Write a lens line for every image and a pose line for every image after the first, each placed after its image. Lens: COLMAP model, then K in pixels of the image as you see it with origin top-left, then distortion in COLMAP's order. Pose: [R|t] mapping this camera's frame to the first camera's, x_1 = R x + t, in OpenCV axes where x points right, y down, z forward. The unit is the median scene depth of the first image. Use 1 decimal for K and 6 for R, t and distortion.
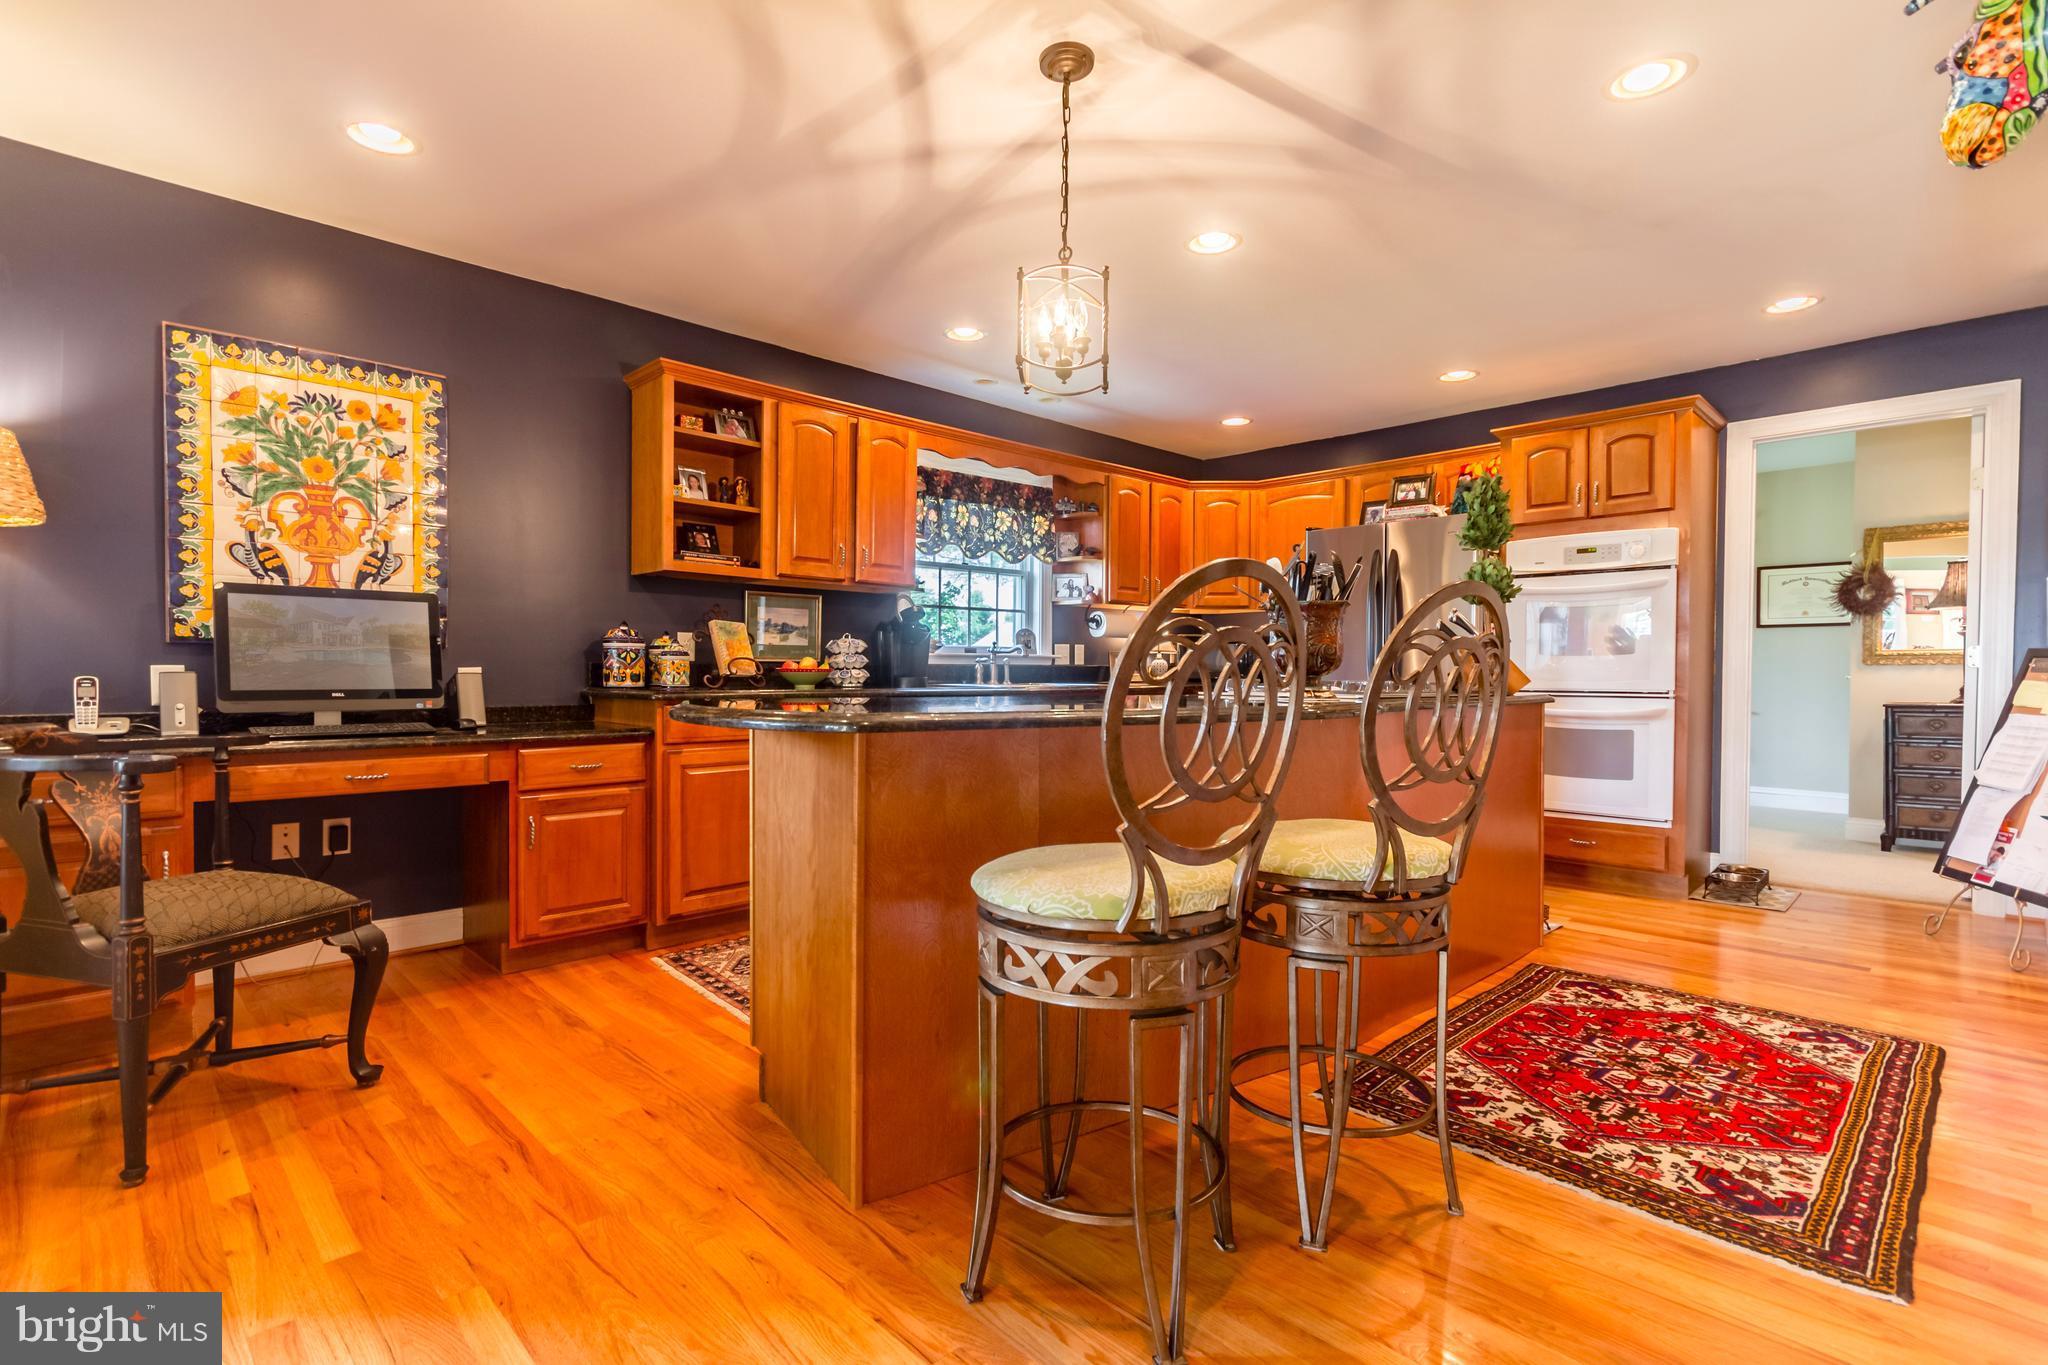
lens RADIAL K [[947.5, 0, 1018.6], [0, 947.5, 685.9], [0, 0, 1]] dist [0.004684, -0.000430]
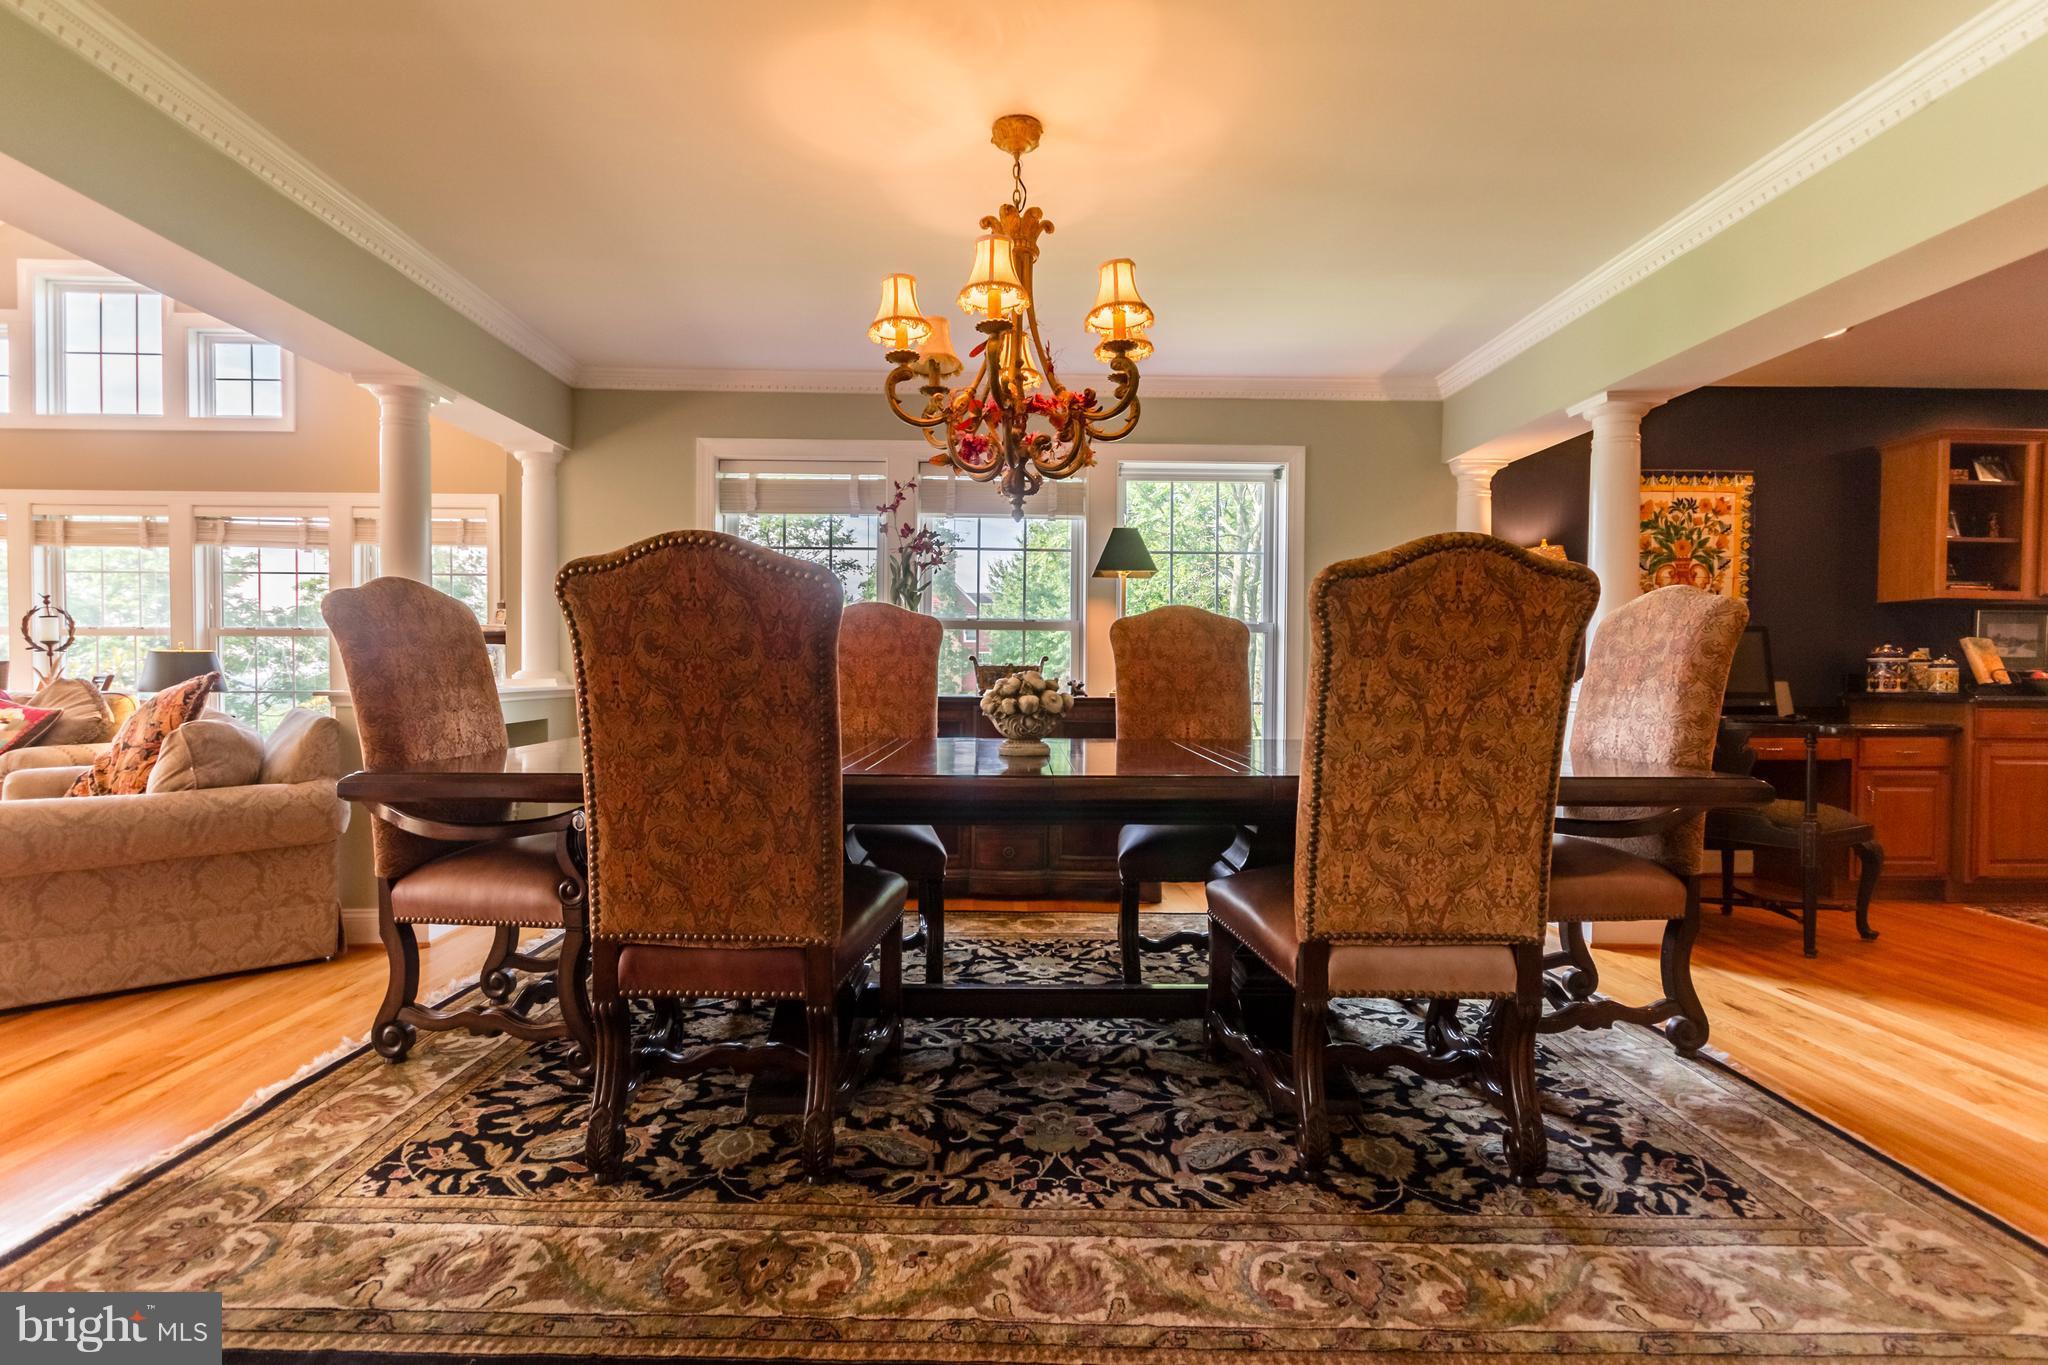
lens RADIAL K [[947.5, 0, 1026.8], [0, 947.5, 693.0], [0, 0, 1]] dist [0.004684, -0.000430]
pose [[0.747346, 0.000857, -0.664434, -0.497398], [-0.010573, 0.999888, -0.010603, 0.030200], [0.664350, 0.014949, 0.747272, -0.802216]]
